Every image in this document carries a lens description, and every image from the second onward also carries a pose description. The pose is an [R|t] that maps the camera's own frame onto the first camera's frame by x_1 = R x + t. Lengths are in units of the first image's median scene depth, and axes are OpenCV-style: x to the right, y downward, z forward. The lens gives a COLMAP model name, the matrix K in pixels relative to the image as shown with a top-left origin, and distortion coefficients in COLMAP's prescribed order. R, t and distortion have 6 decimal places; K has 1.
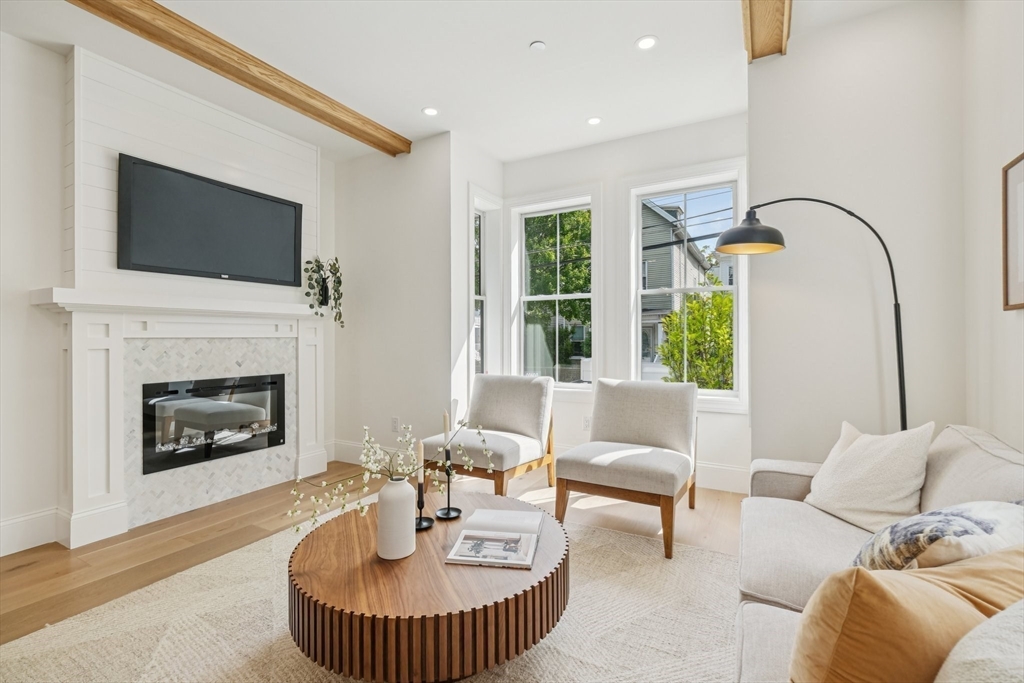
lens RADIAL K [[460.7, 0, 512.5], [0, 460.7, 329.6], [0, 0, 1]] dist [-0.001431, -0.000308]
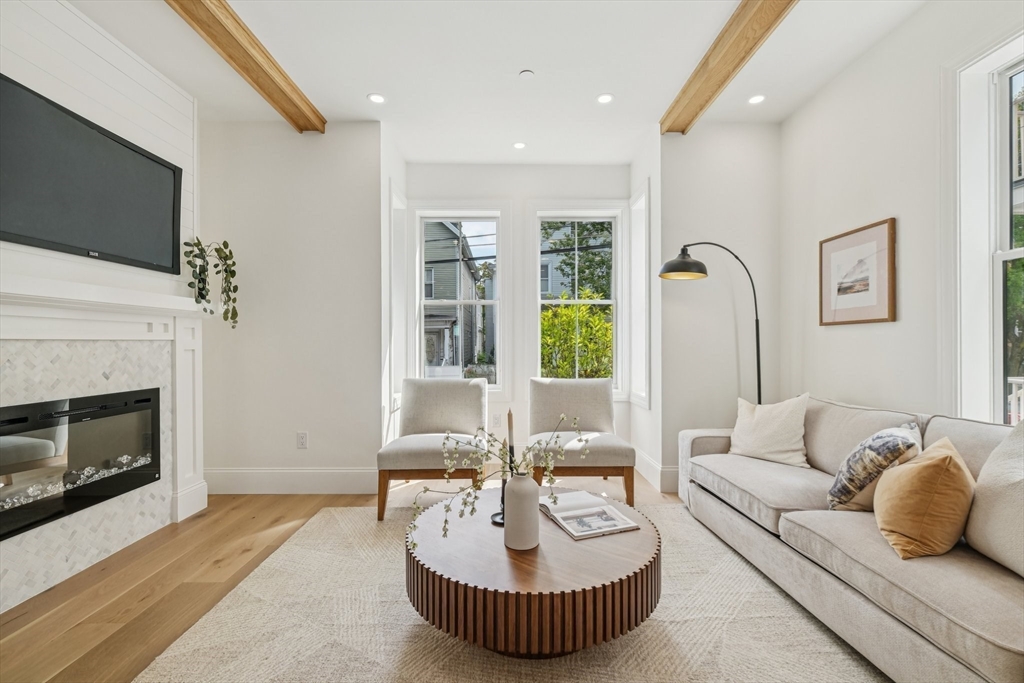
lens RADIAL K [[456.9, 0, 522.1], [0, 456.9, 337.5], [0, 0, 1]] dist [-0.001824, -0.000098]
pose [[0.864182, 0.007680, 0.503121, -0.366636], [-0.010799, 0.999936, 0.003286, 0.004193], [-0.503064, -0.008272, 0.864210, 0.046730]]
